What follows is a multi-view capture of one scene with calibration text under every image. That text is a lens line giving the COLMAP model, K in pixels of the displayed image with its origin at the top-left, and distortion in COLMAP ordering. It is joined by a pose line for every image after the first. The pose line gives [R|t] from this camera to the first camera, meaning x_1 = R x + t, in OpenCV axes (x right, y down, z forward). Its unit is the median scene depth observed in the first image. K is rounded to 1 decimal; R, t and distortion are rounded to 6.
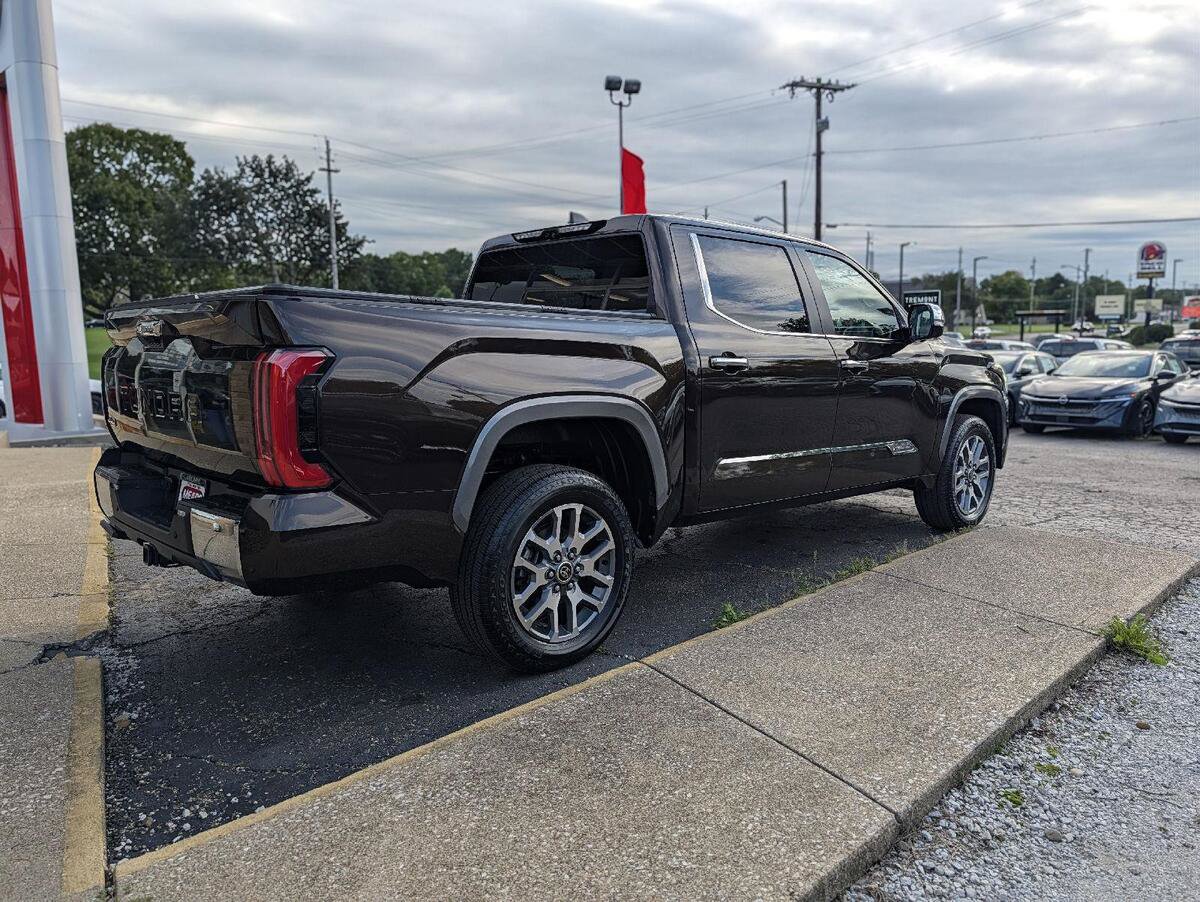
lens RADIAL K [[862.6, 0, 606.4], [0, 862.6, 444.8], [0, 0, 1]] dist [0.019564, -0.014687]
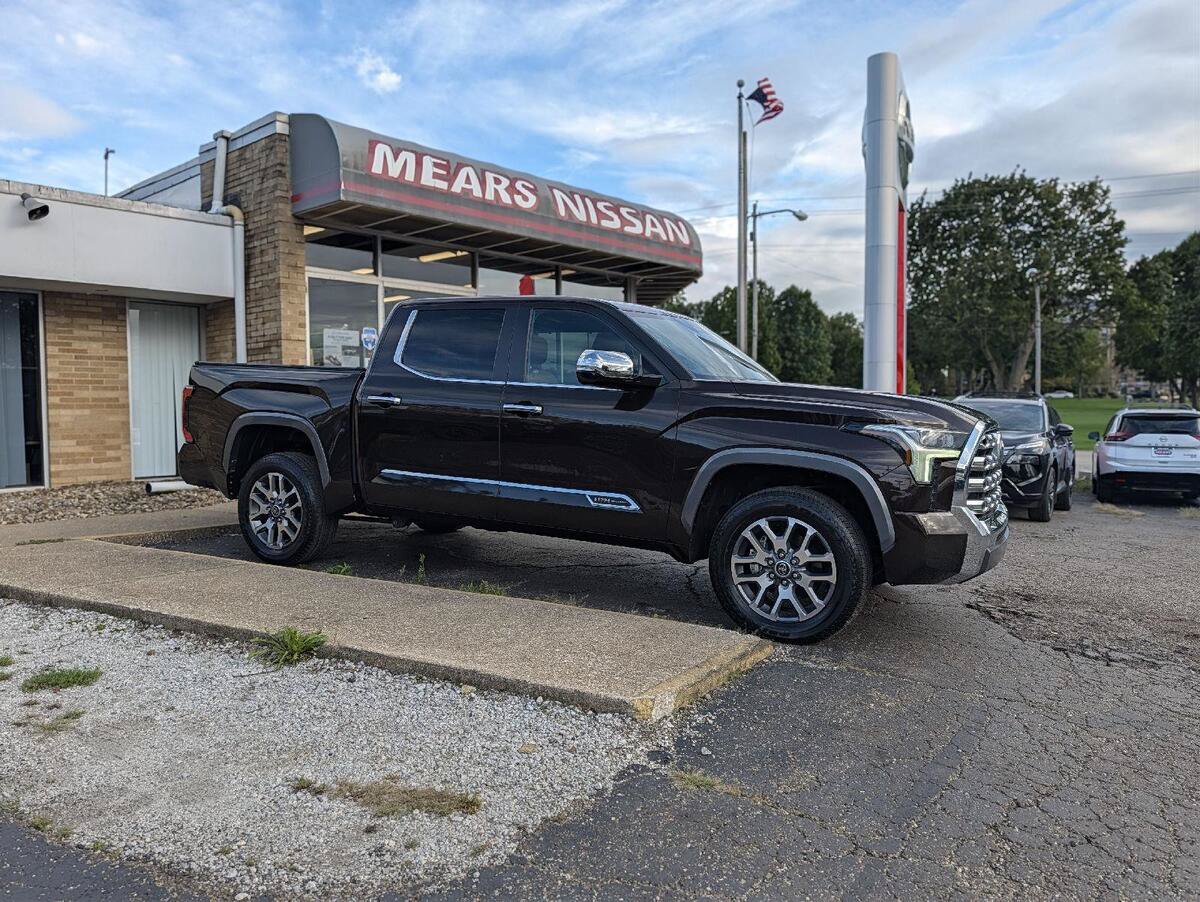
lens RADIAL K [[862.6, 0, 598.9], [0, 862.6, 449.3], [0, 0, 1]] dist [0.019564, -0.014687]
pose [[0.302824, 0.060313, -0.951136, 0.125386], [-0.132962, 0.990909, 0.020502, -0.007180], [0.943726, 0.120256, 0.308091, 0.071121]]
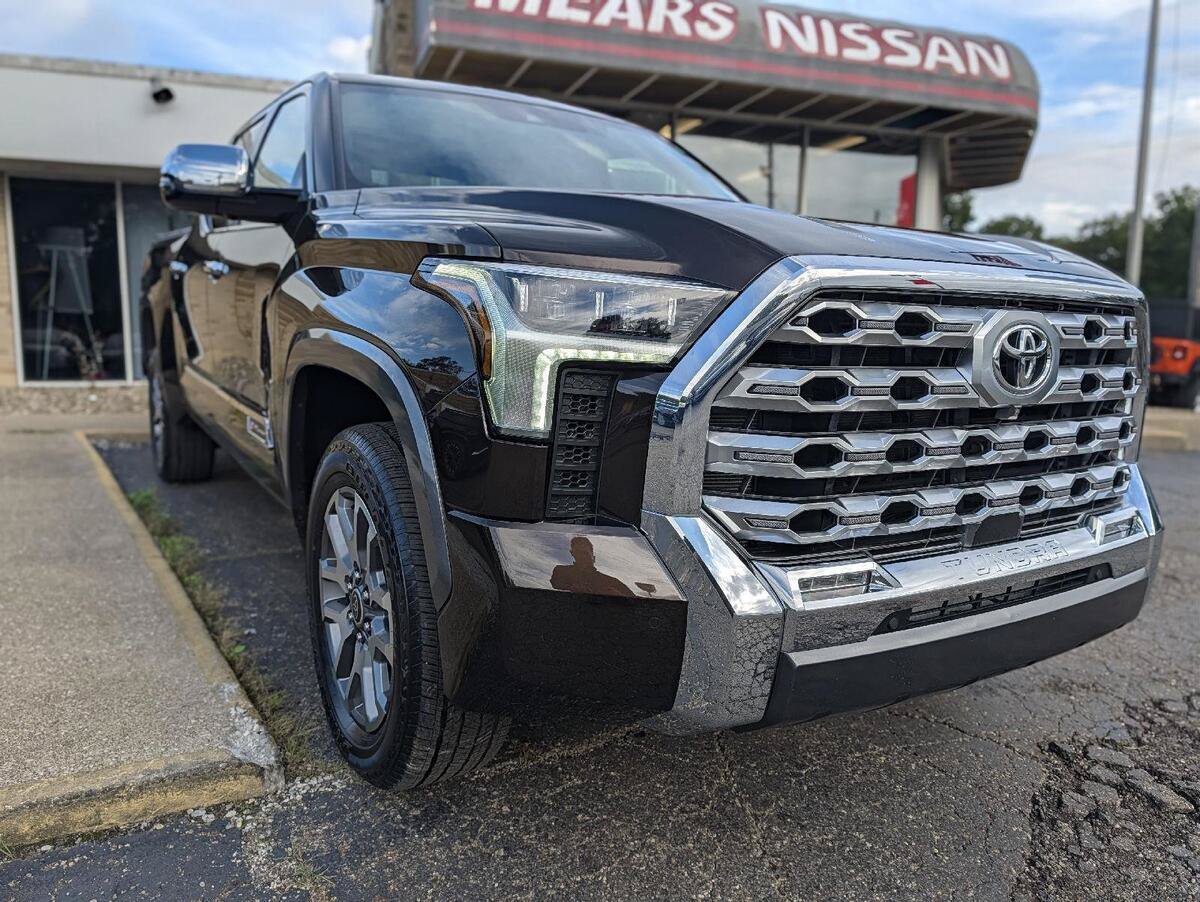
lens RADIAL K [[862.6, 0, 603.2], [0, 862.6, 448.5], [0, 0, 1]] dist [0.019564, -0.014687]
pose [[-0.193141, 0.145120, -0.970380, 0.083160], [-0.148863, 0.973218, 0.175174, -0.011068], [0.969812, 0.178287, -0.166365, 0.132516]]
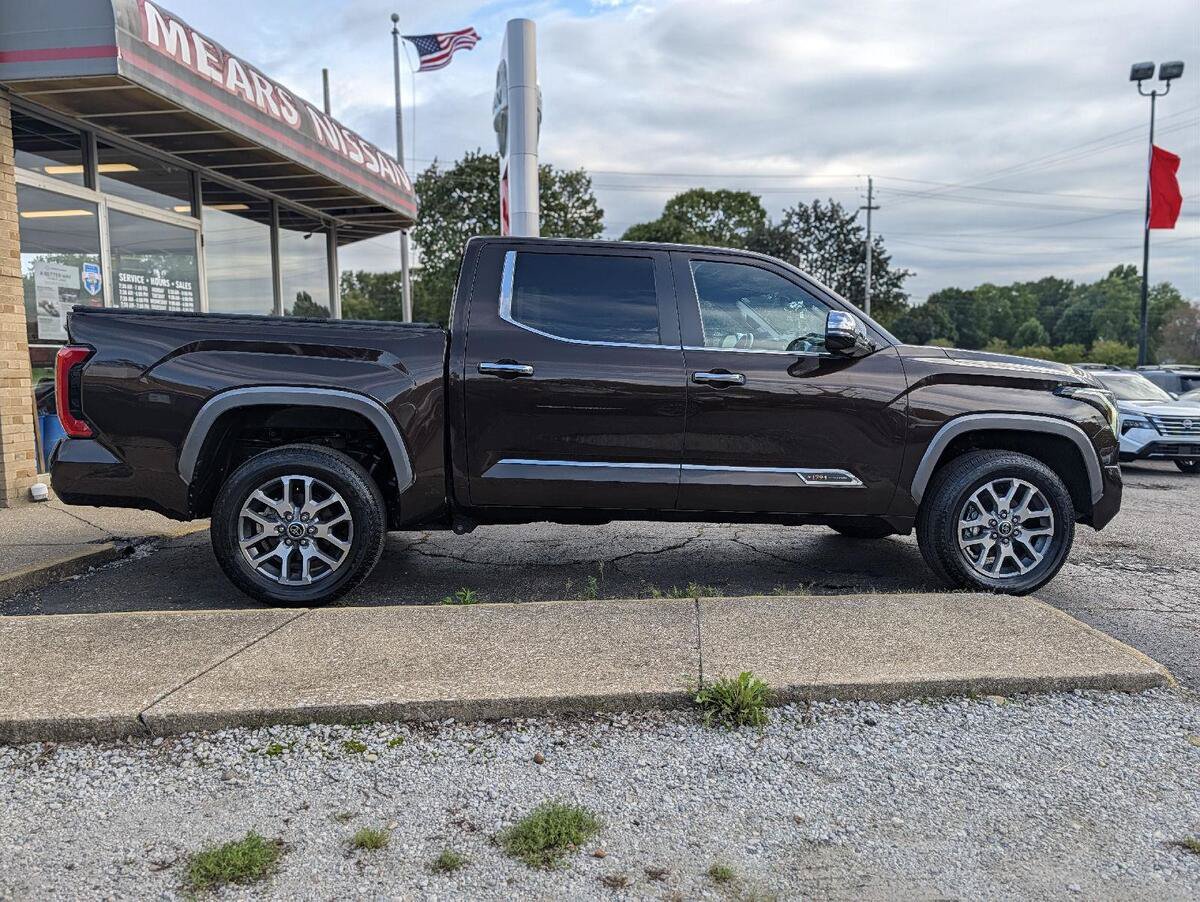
lens RADIAL K [[862.6, 0, 605.8], [0, 862.6, 451.8], [0, 0, 1]] dist [0.019564, -0.014687]
pose [[0.793192, 0.066995, -0.605275, 0.070468], [-0.087098, 0.996192, -0.003874, 0.000066], [0.602710, 0.055791, 0.796007, 0.017935]]
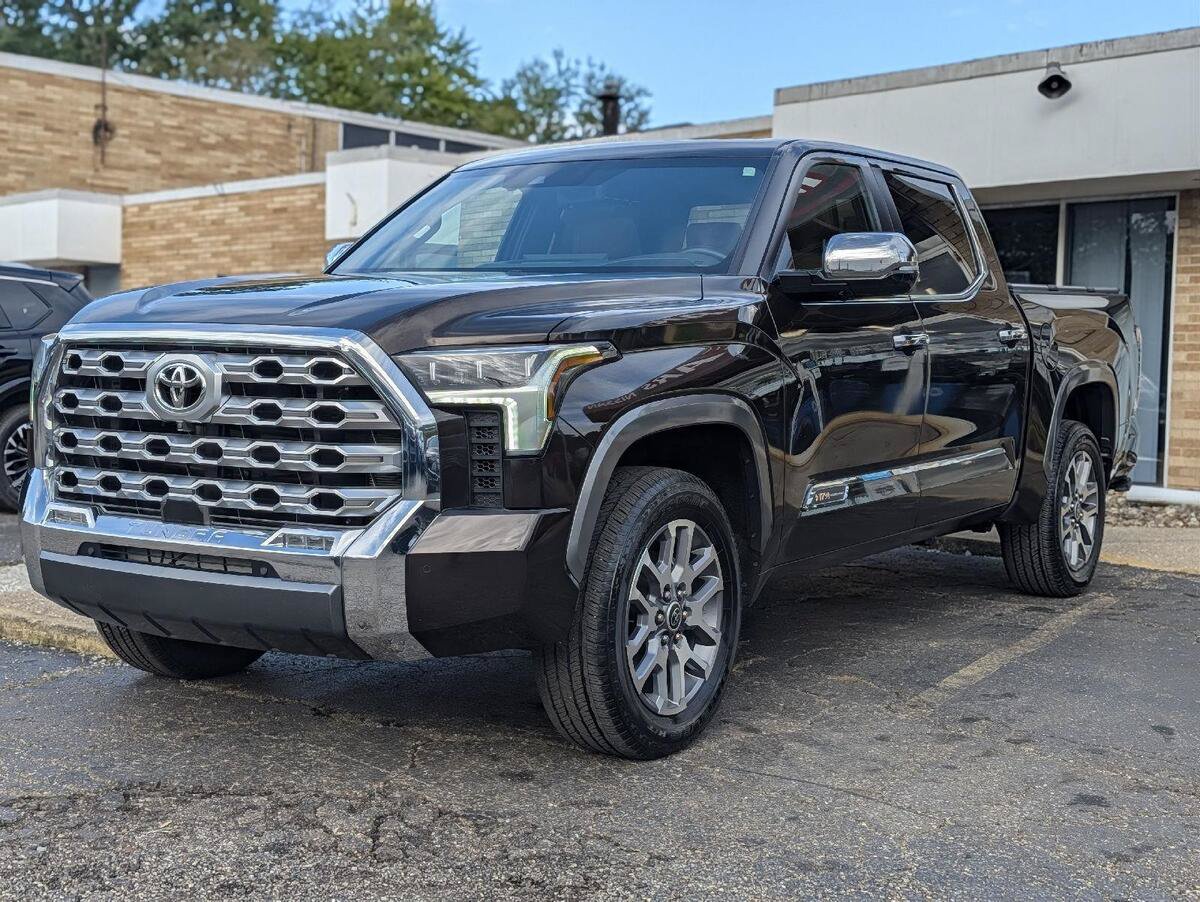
lens RADIAL K [[1712.7, 0, 568.5], [0, 1712.7, 466.8], [0, 0, 1]] dist [0.066582, 0.000000]
pose [[-0.974327, -0.000914, -0.225135, 0.049509], [-0.043974, 0.981503, 0.186326, -0.024369], [0.220800, 0.191443, -0.956346, 0.231402]]
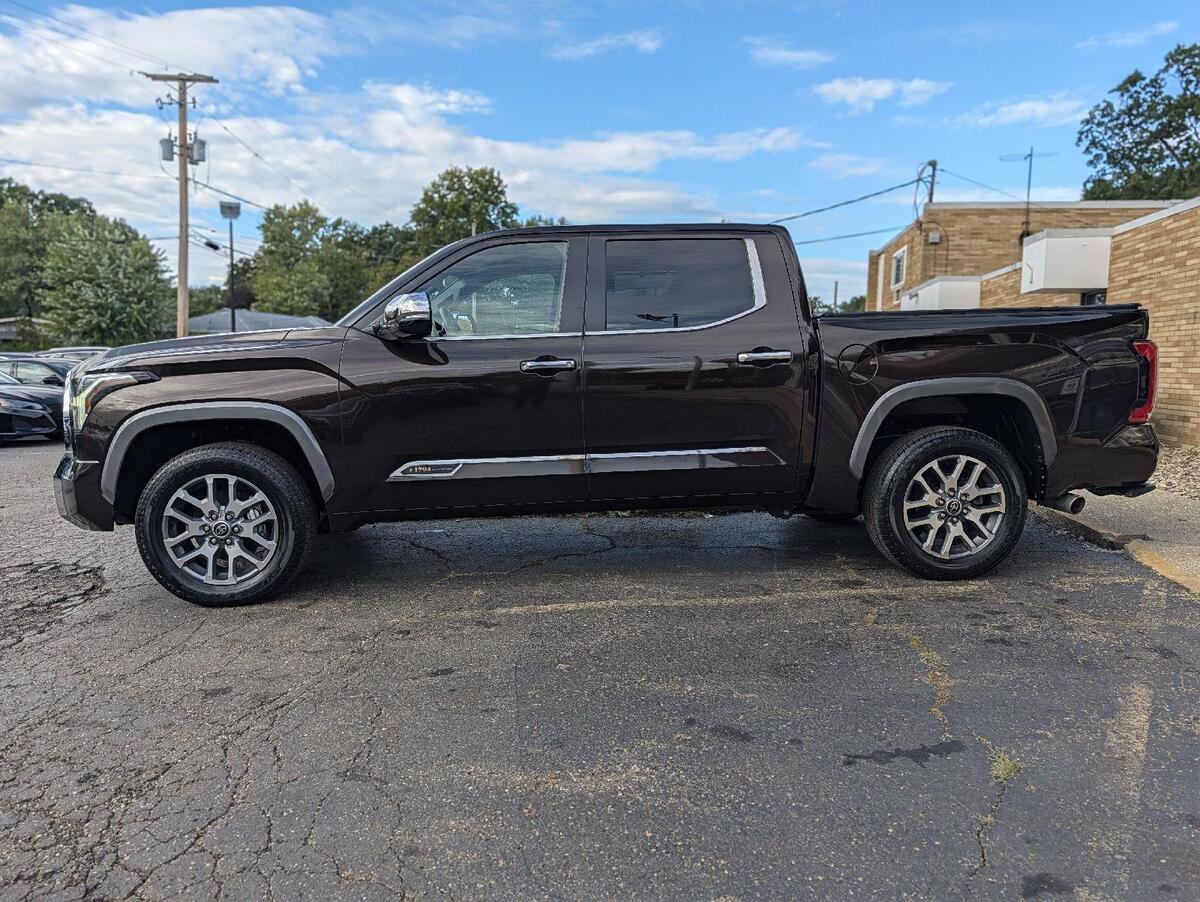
lens RADIAL K [[862.6, 0, 600.8], [0, 862.6, 466.8], [0, 0, 1]] dist [0.019564, -0.014687]
pose [[-0.778040, -0.074247, 0.623812, -0.056799], [0.081238, 0.972762, 0.217103, -0.019848], [-0.622940, 0.219592, -0.750816, 0.182253]]
